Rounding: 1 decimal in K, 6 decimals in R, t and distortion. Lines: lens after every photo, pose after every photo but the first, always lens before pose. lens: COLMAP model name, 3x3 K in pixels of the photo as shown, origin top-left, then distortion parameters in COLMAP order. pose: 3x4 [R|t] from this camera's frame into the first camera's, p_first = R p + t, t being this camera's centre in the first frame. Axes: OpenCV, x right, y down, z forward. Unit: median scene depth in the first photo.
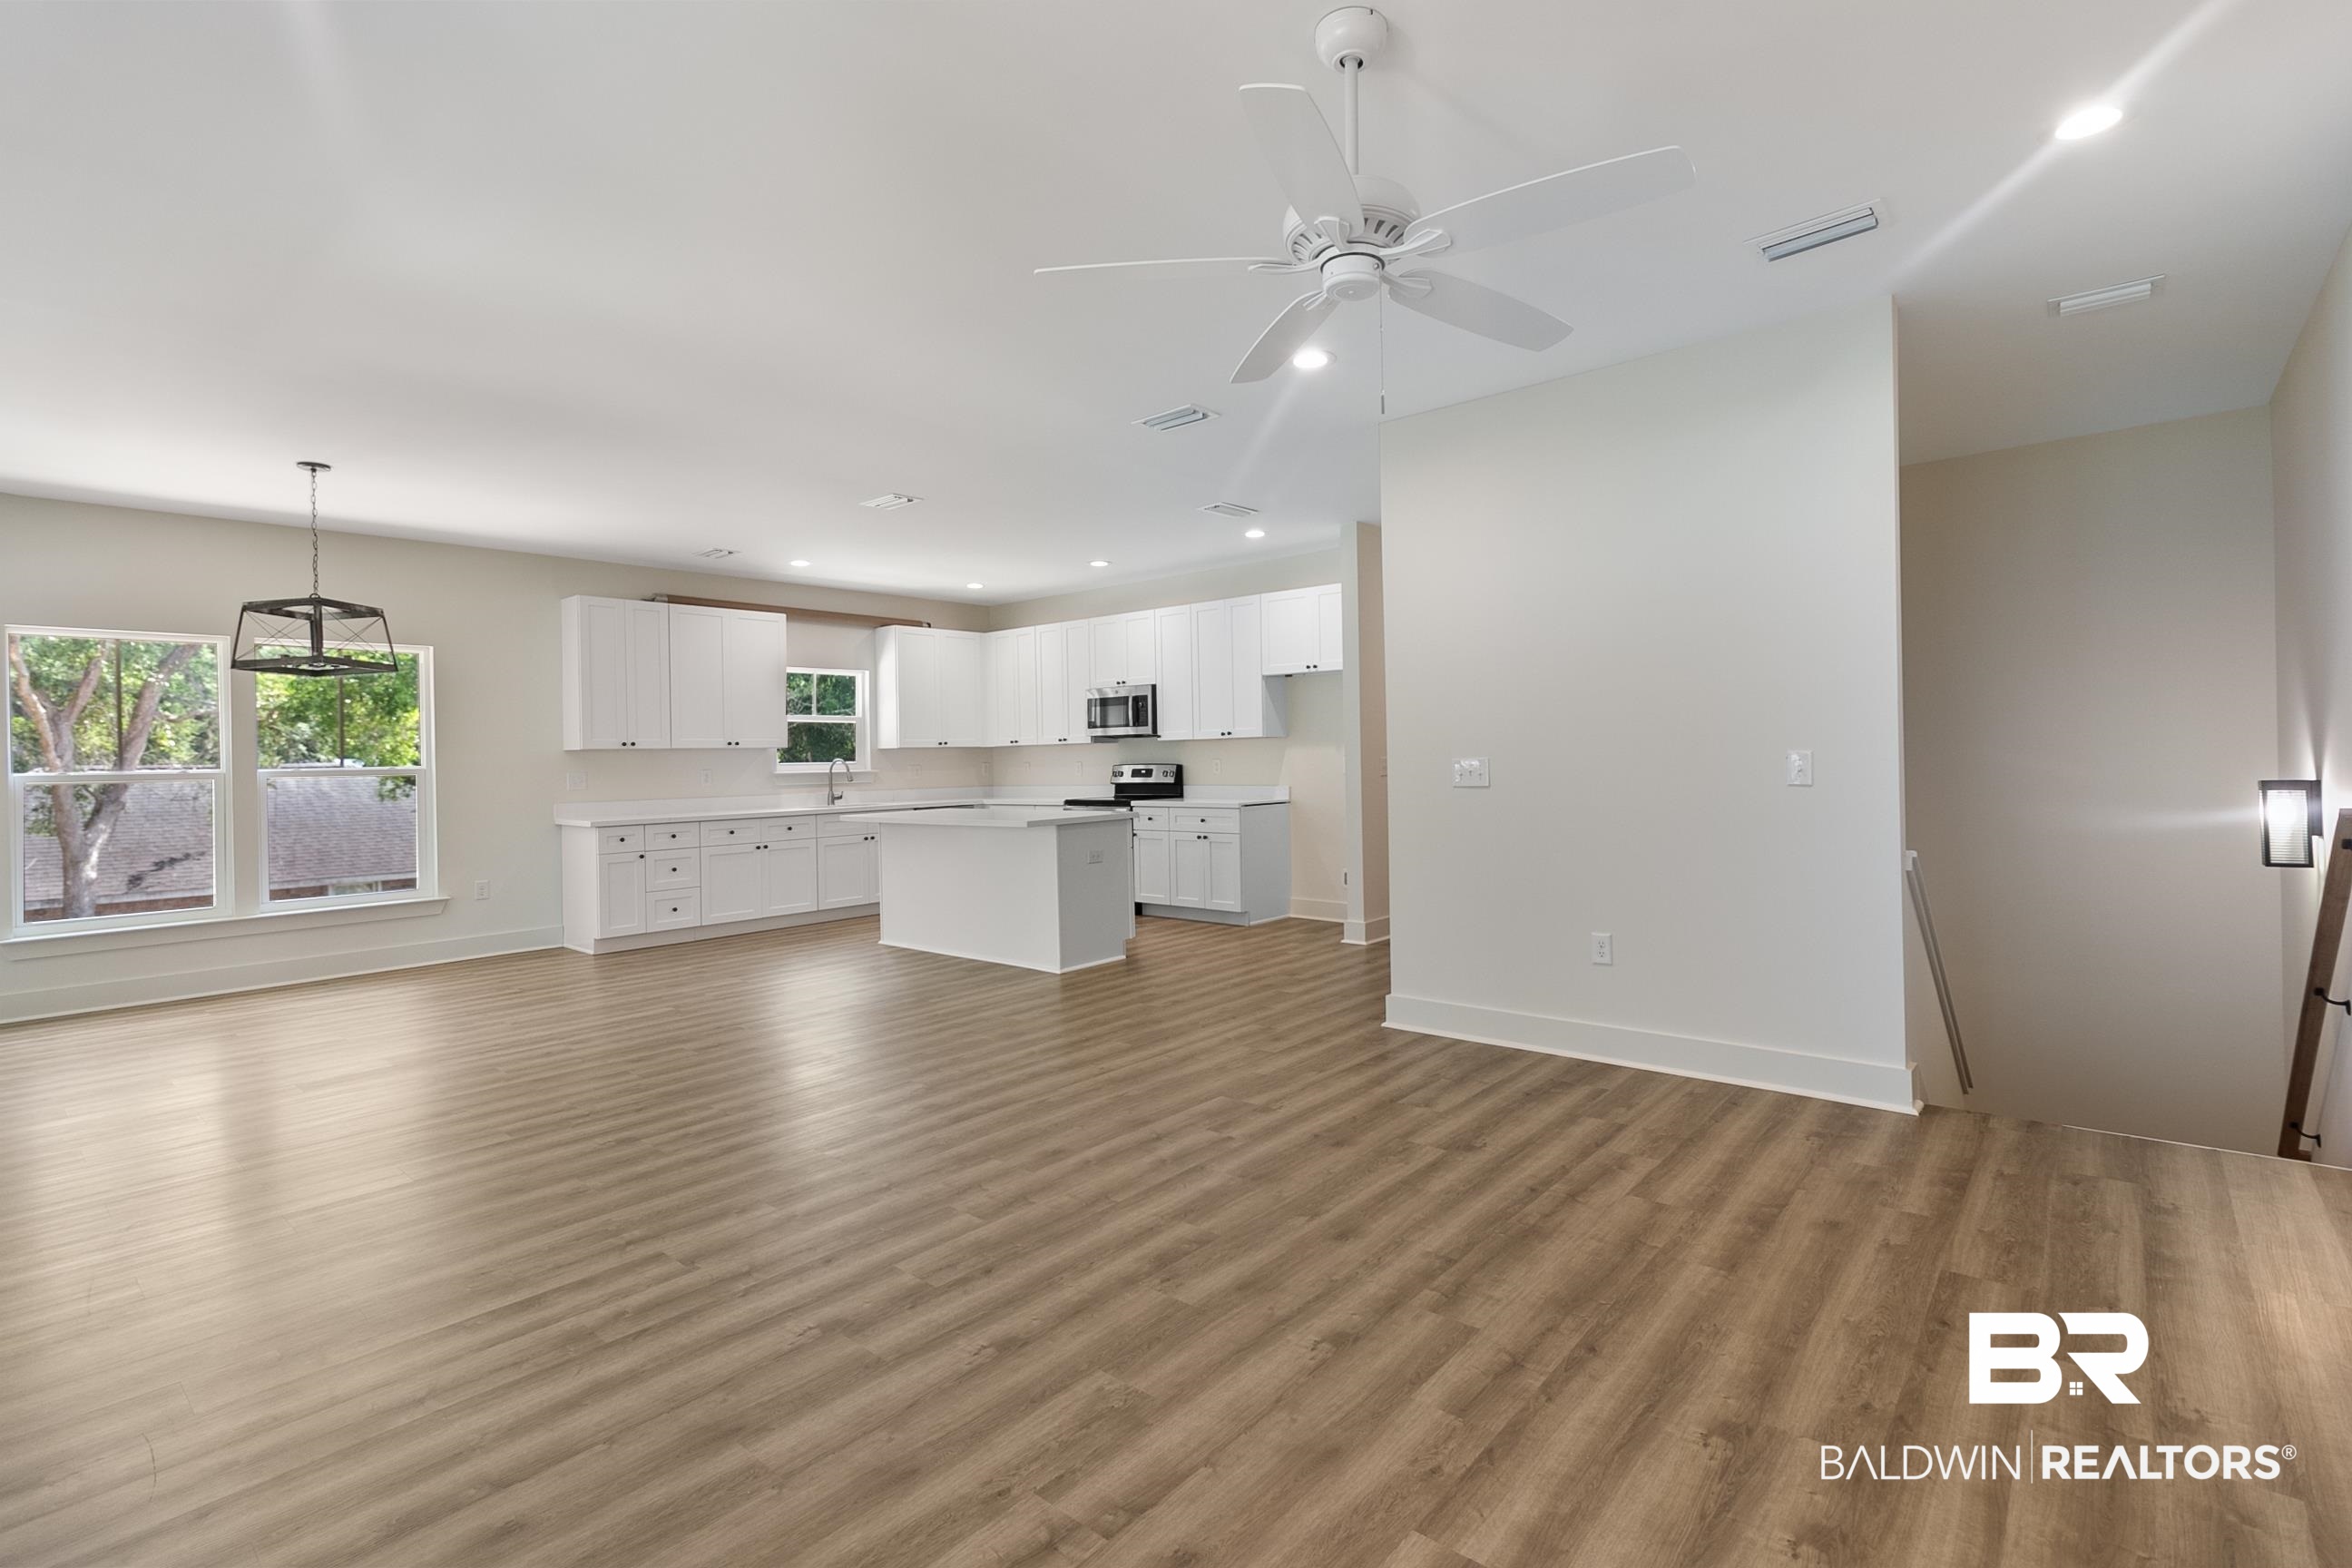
lens RADIAL K [[1105.2, 0, 1177.5], [0, 1105.2, 768.6], [0, 0, 1]] dist [0.000344, 0.000328]
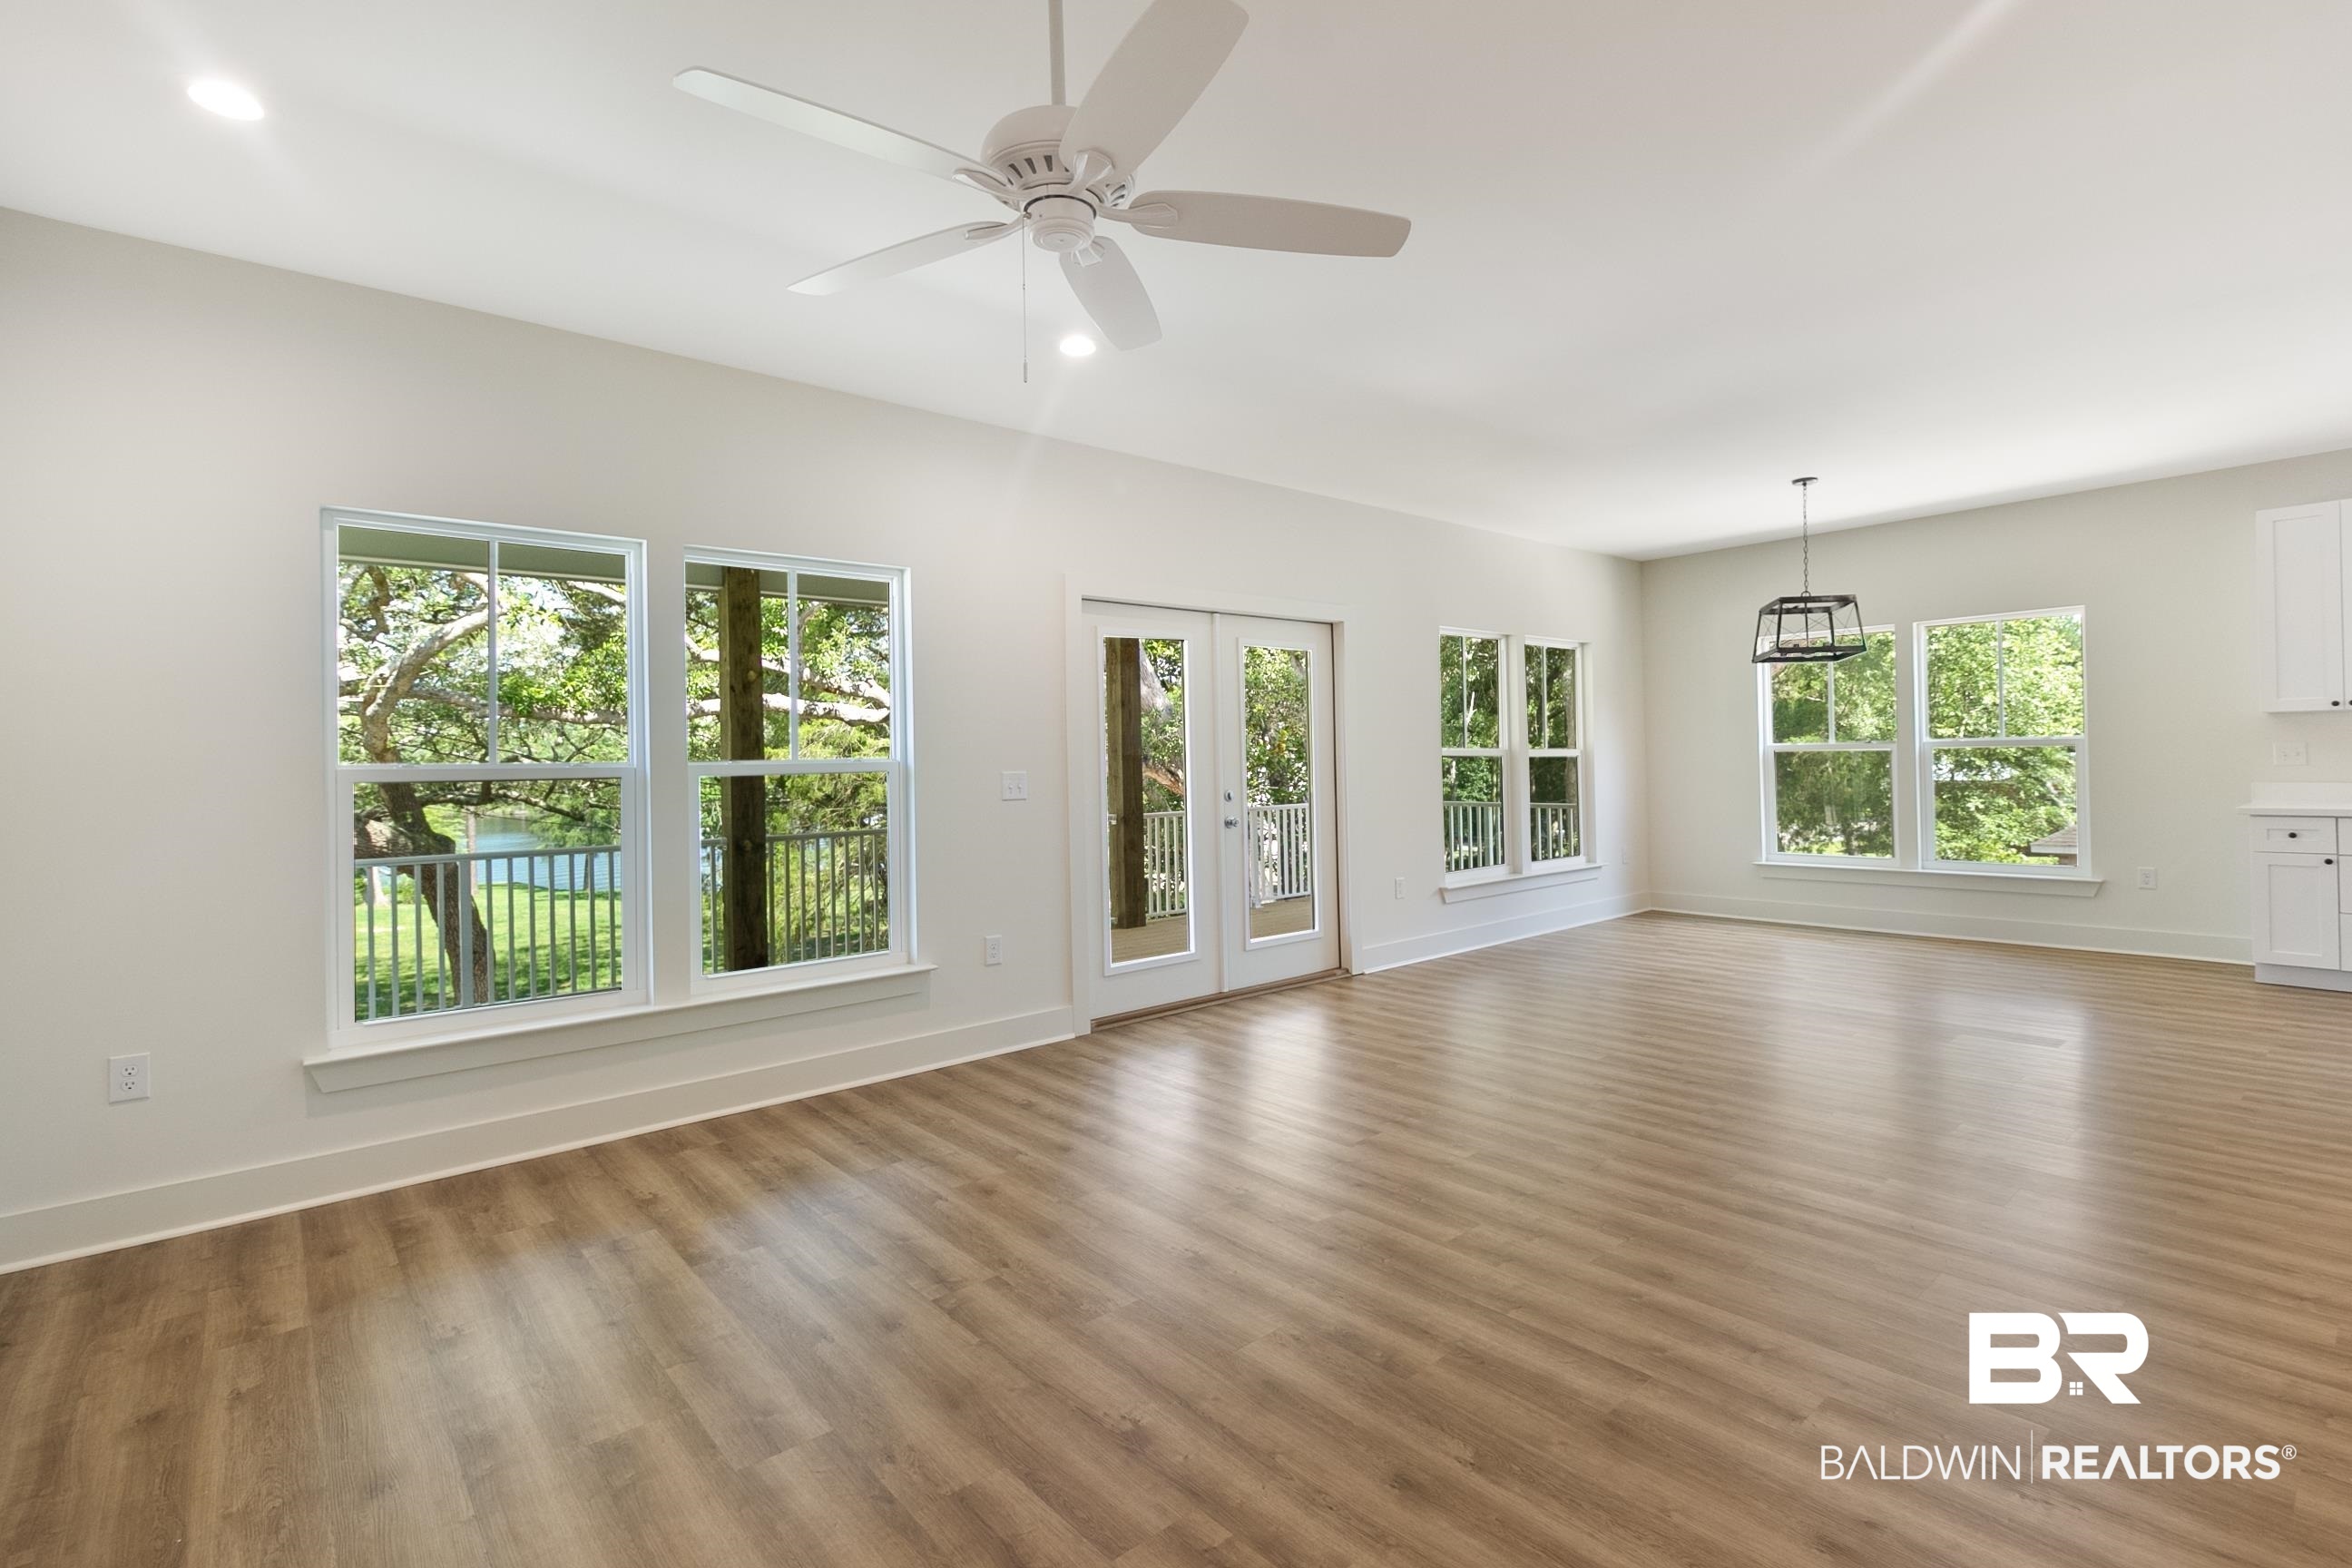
lens RADIAL K [[1105.2, 0, 1210.0], [0, 1105.2, 747.5], [0, 0, 1]] dist [0.000344, 0.000328]
pose [[-0.151003, 0.013641, -0.988439, 0.779063], [0.012600, 0.999850, 0.011873, -0.026762], [0.988453, -0.010662, -0.151152, 0.943911]]
